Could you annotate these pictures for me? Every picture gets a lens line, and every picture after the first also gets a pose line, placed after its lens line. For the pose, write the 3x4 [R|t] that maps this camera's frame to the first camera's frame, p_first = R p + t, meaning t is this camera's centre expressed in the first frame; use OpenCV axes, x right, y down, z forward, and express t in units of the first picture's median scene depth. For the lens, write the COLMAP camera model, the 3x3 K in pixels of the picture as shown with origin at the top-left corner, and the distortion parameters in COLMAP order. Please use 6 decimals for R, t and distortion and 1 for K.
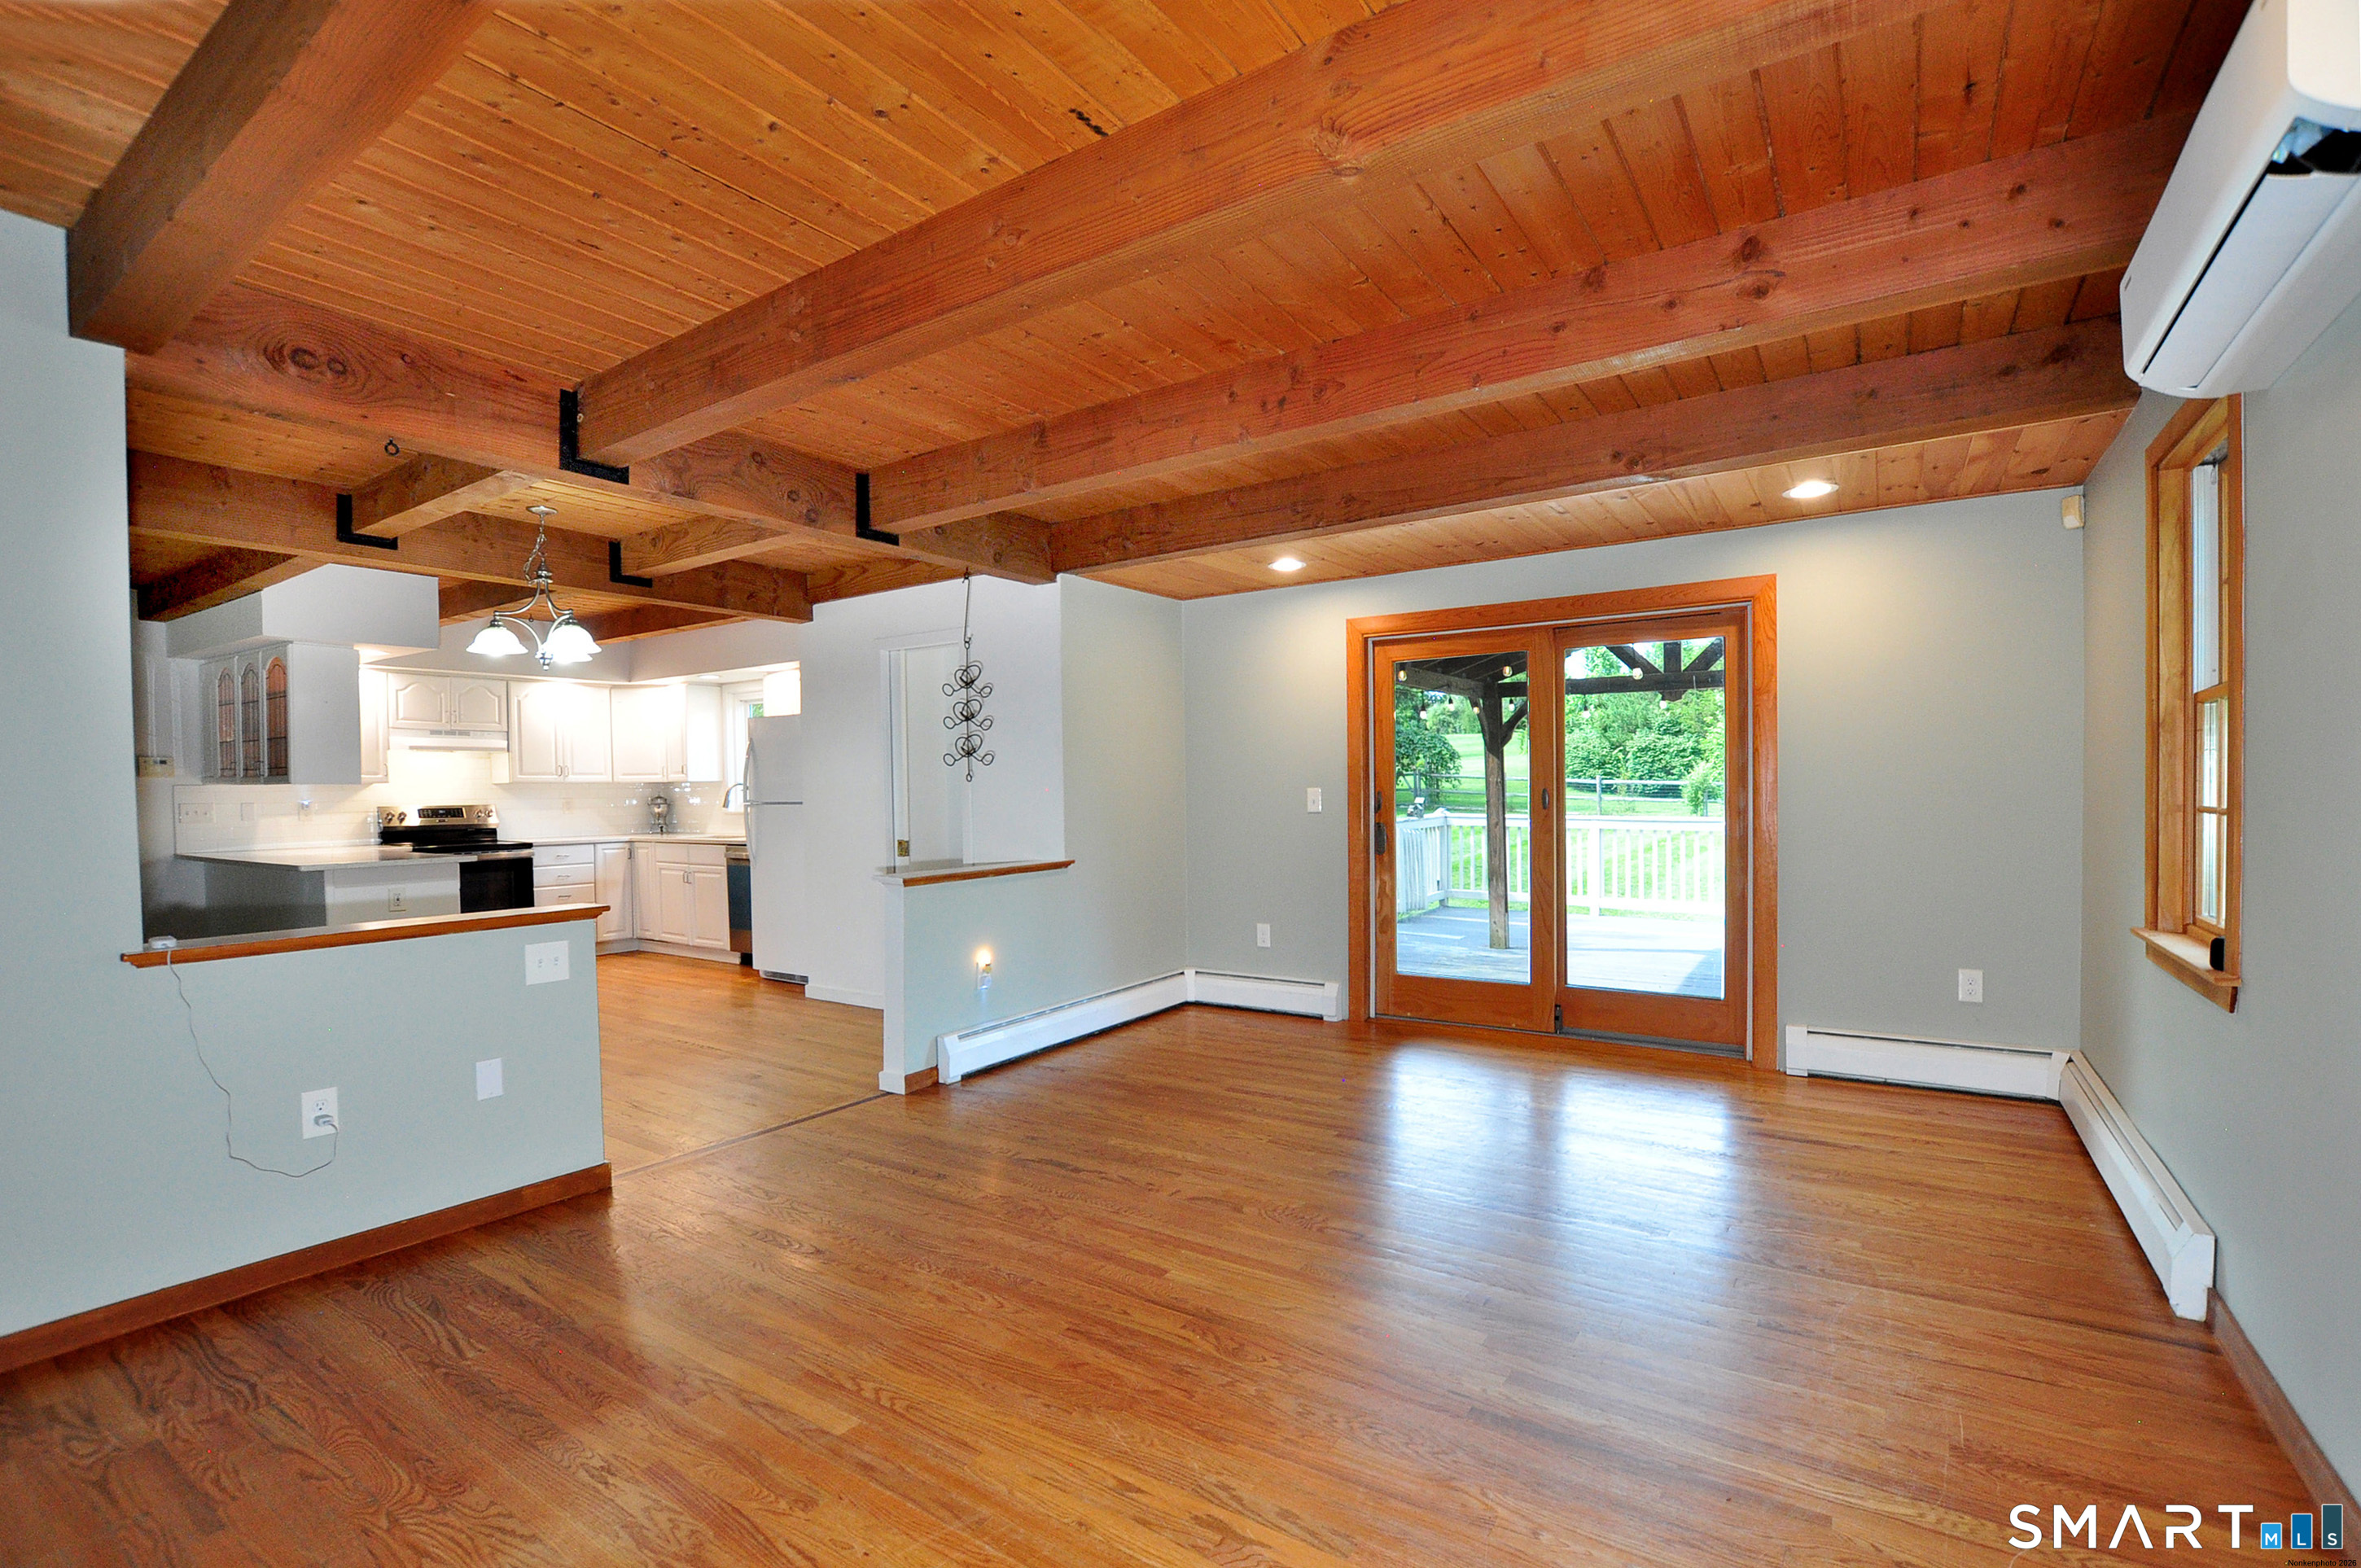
lens RADIAL K [[1054.4, 0, 1185.8], [0, 1054.4, 804.3], [0, 0, 1]] dist [-0.029694, 0.000419]
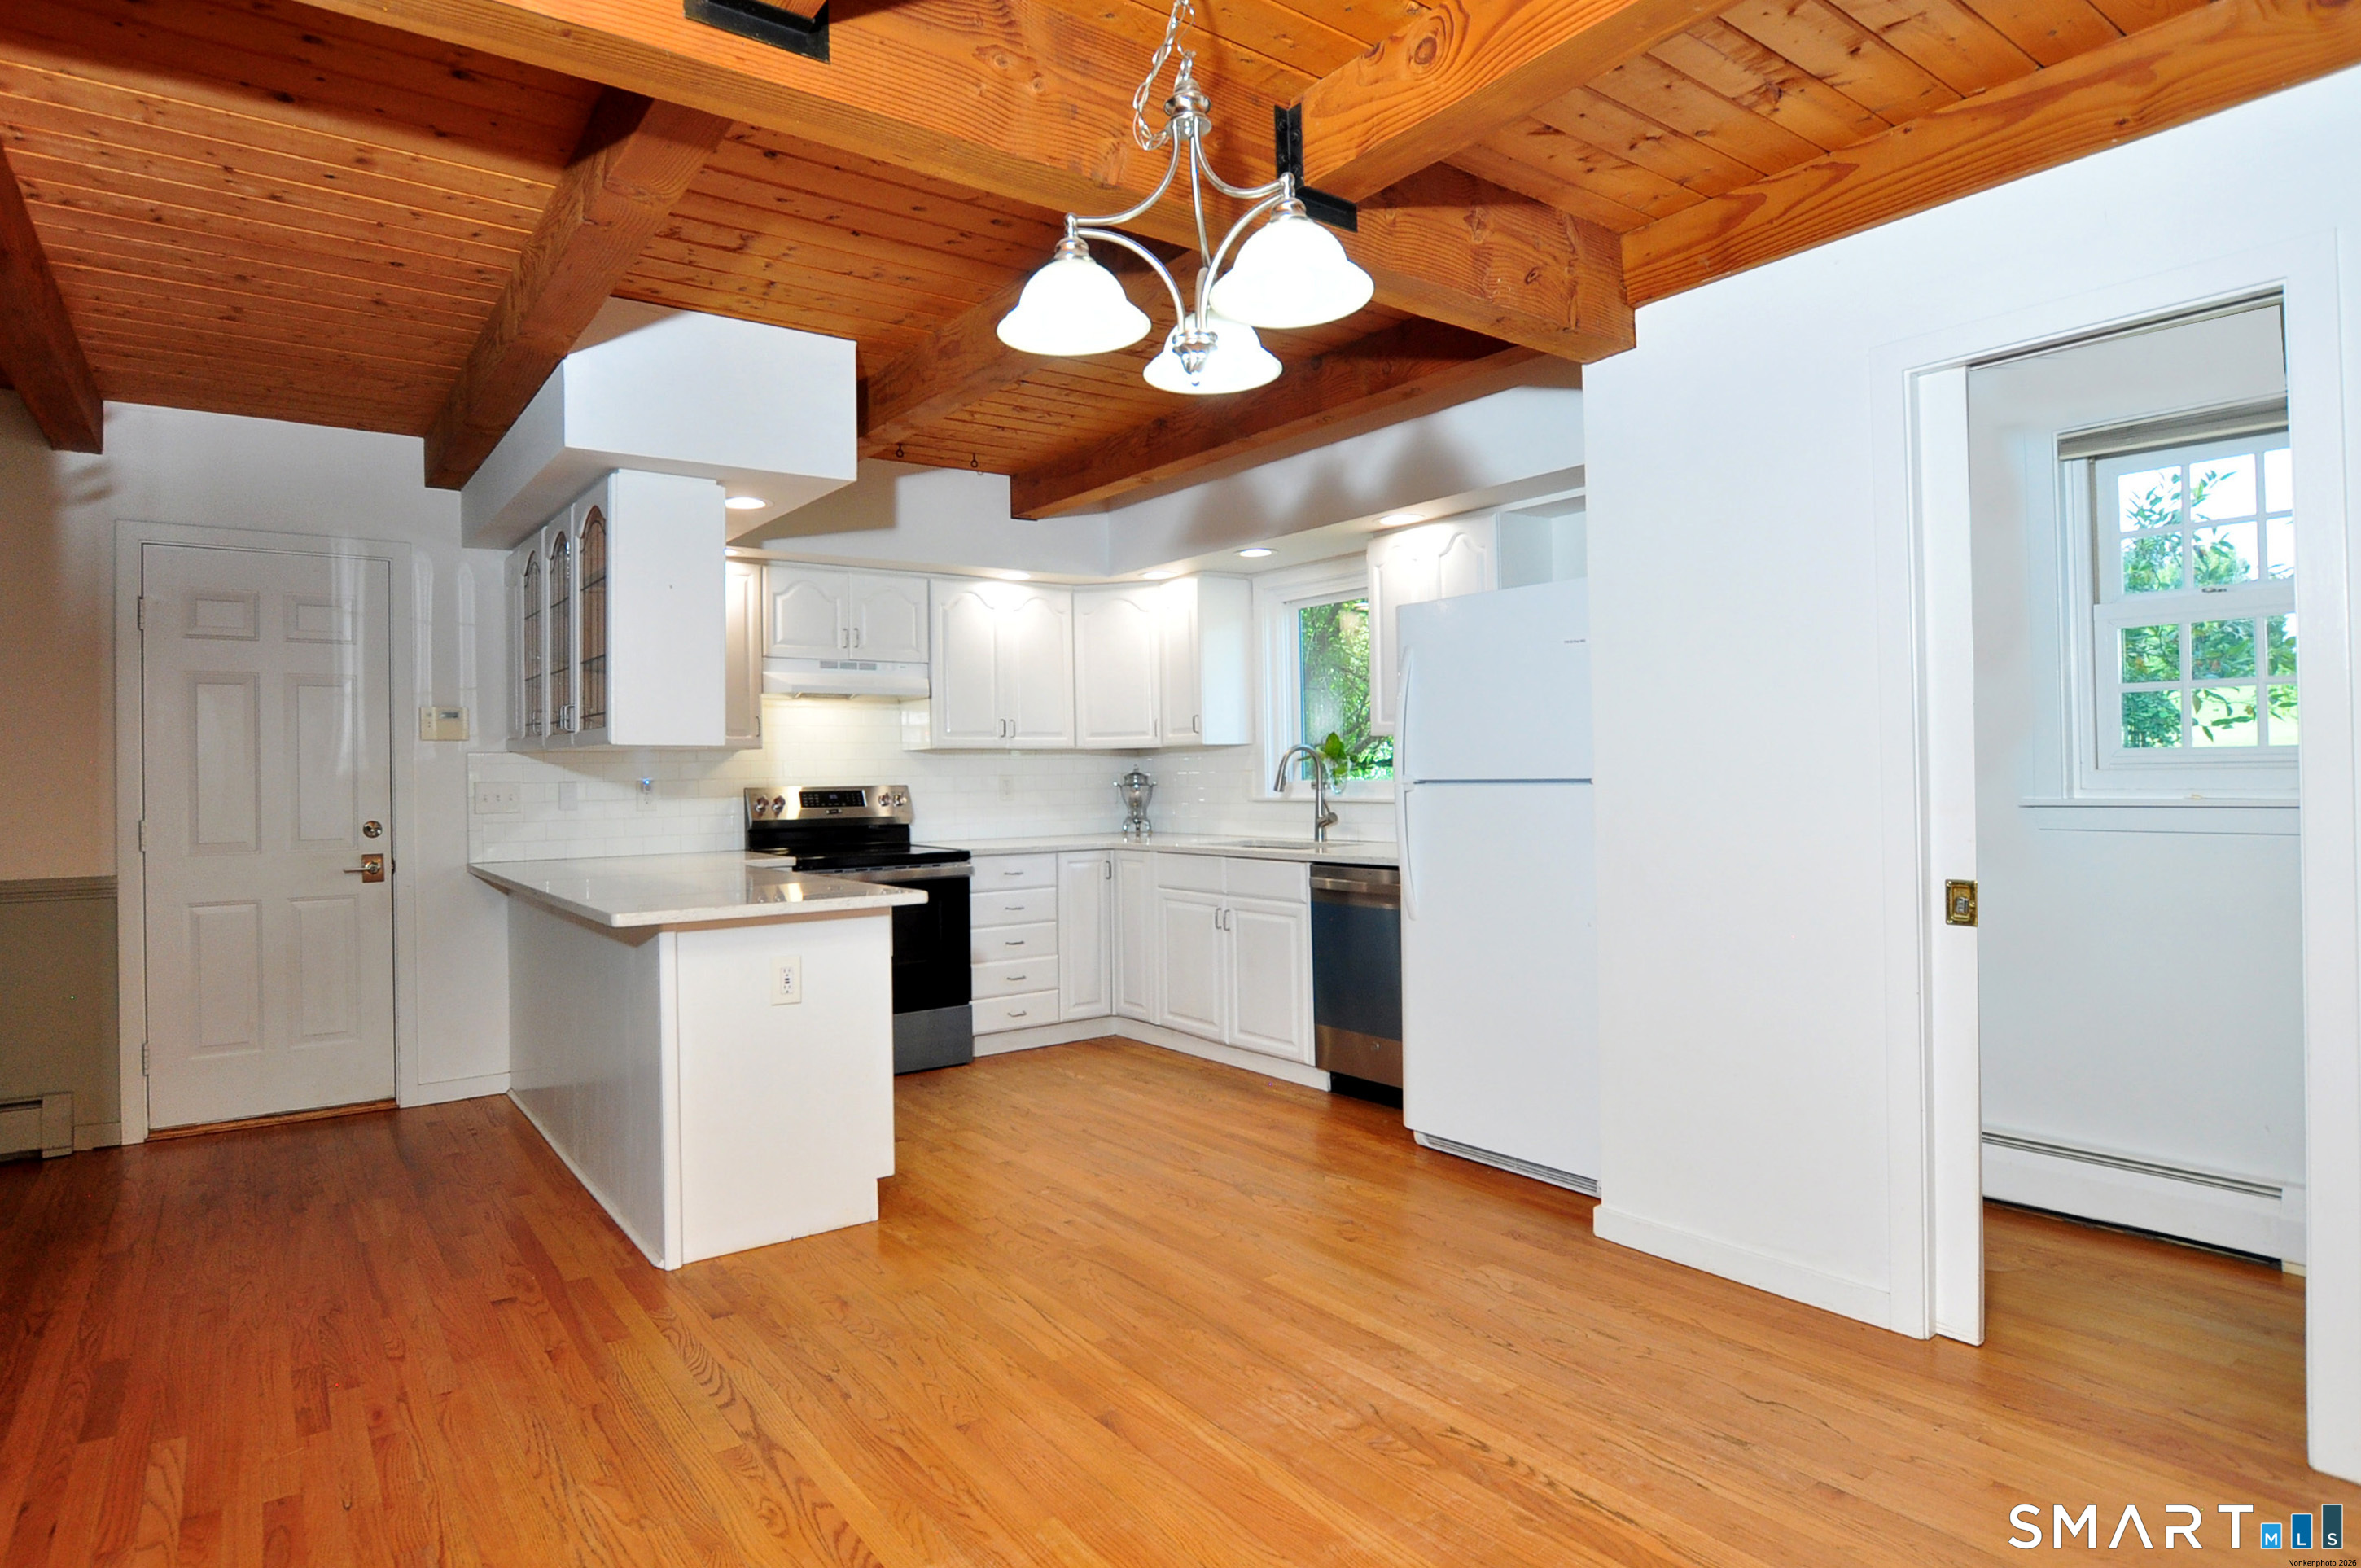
lens RADIAL K [[1291.3, 0, 1118.2], [0, 1291.3, 752.4], [0, 0, 1]] dist [-0.004506, -0.000080]
pose [[0.932388, -0.006497, -0.361401, -0.292054], [-0.003255, 0.999647, -0.026369, 0.000951], [0.361444, 0.025762, 0.932038, 0.361472]]
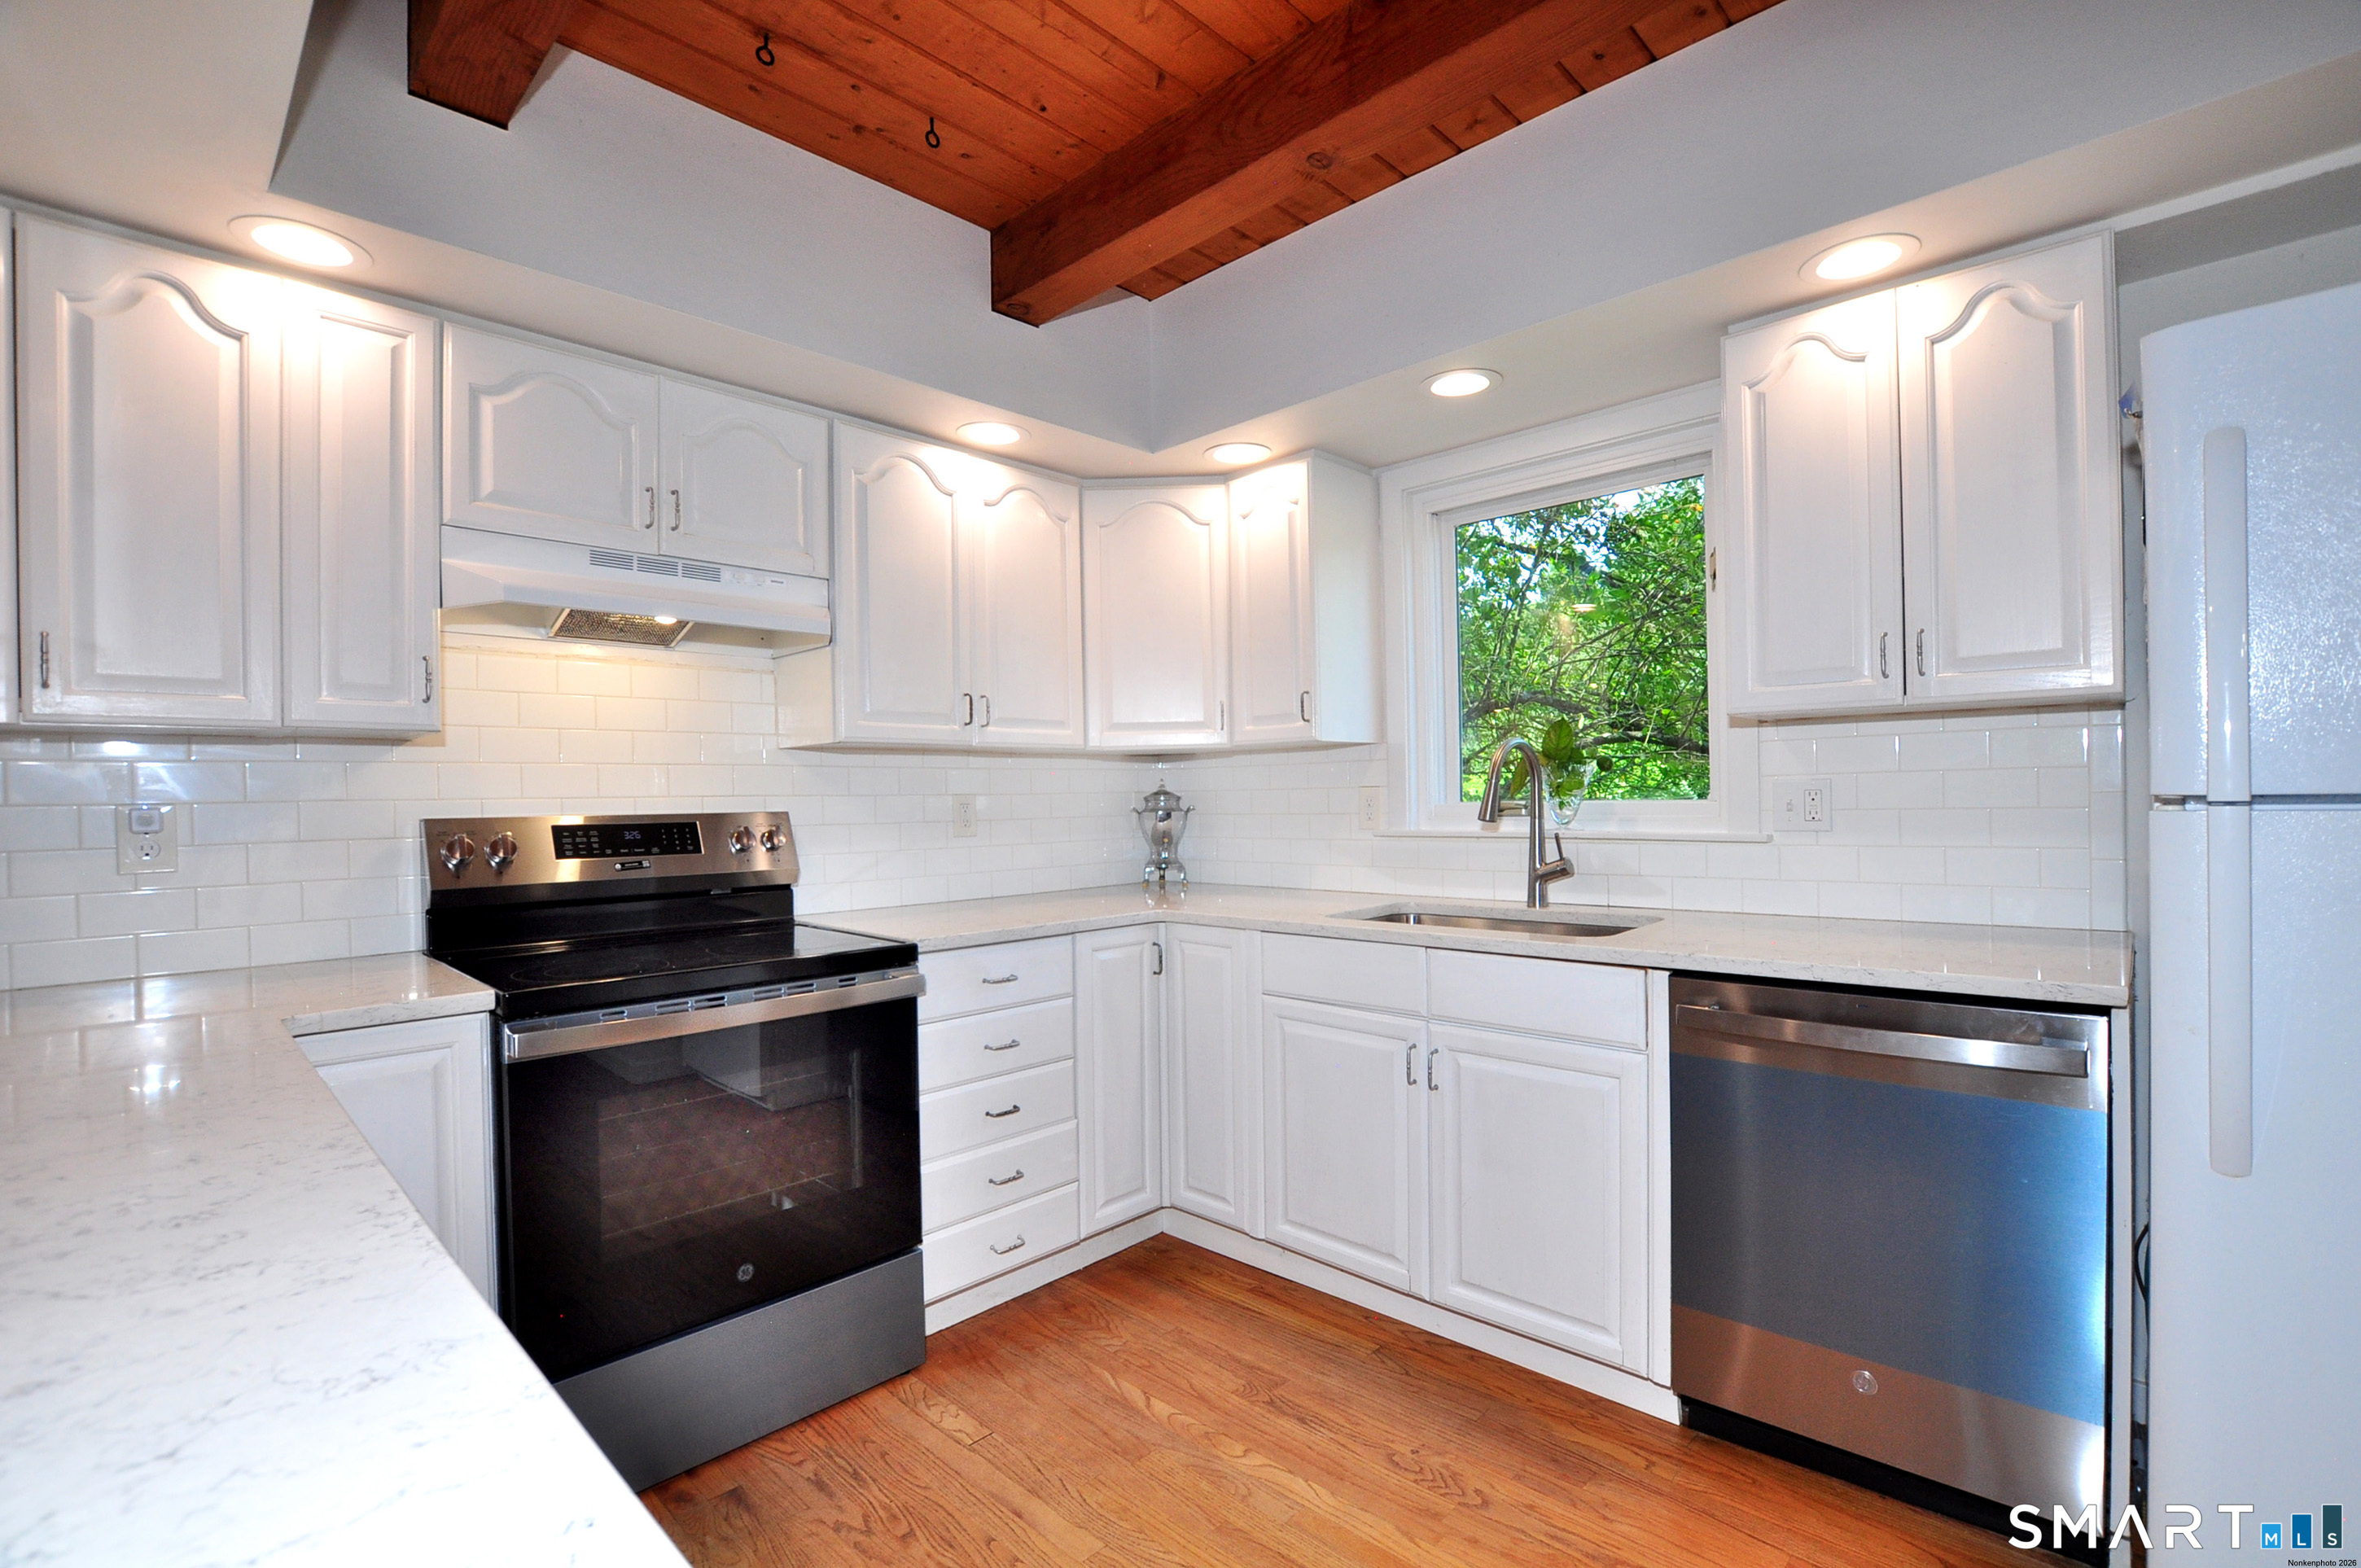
lens RADIAL K [[1054.4, 0, 1198.4], [0, 1054.4, 793.5], [0, 0, 1]] dist [-0.029694, 0.000419]
pose [[0.984757, -0.003655, -0.173898, -0.503725], [0.000894, 0.999872, -0.015956, -0.000066], [0.173934, 0.015558, 0.984634, 0.733011]]
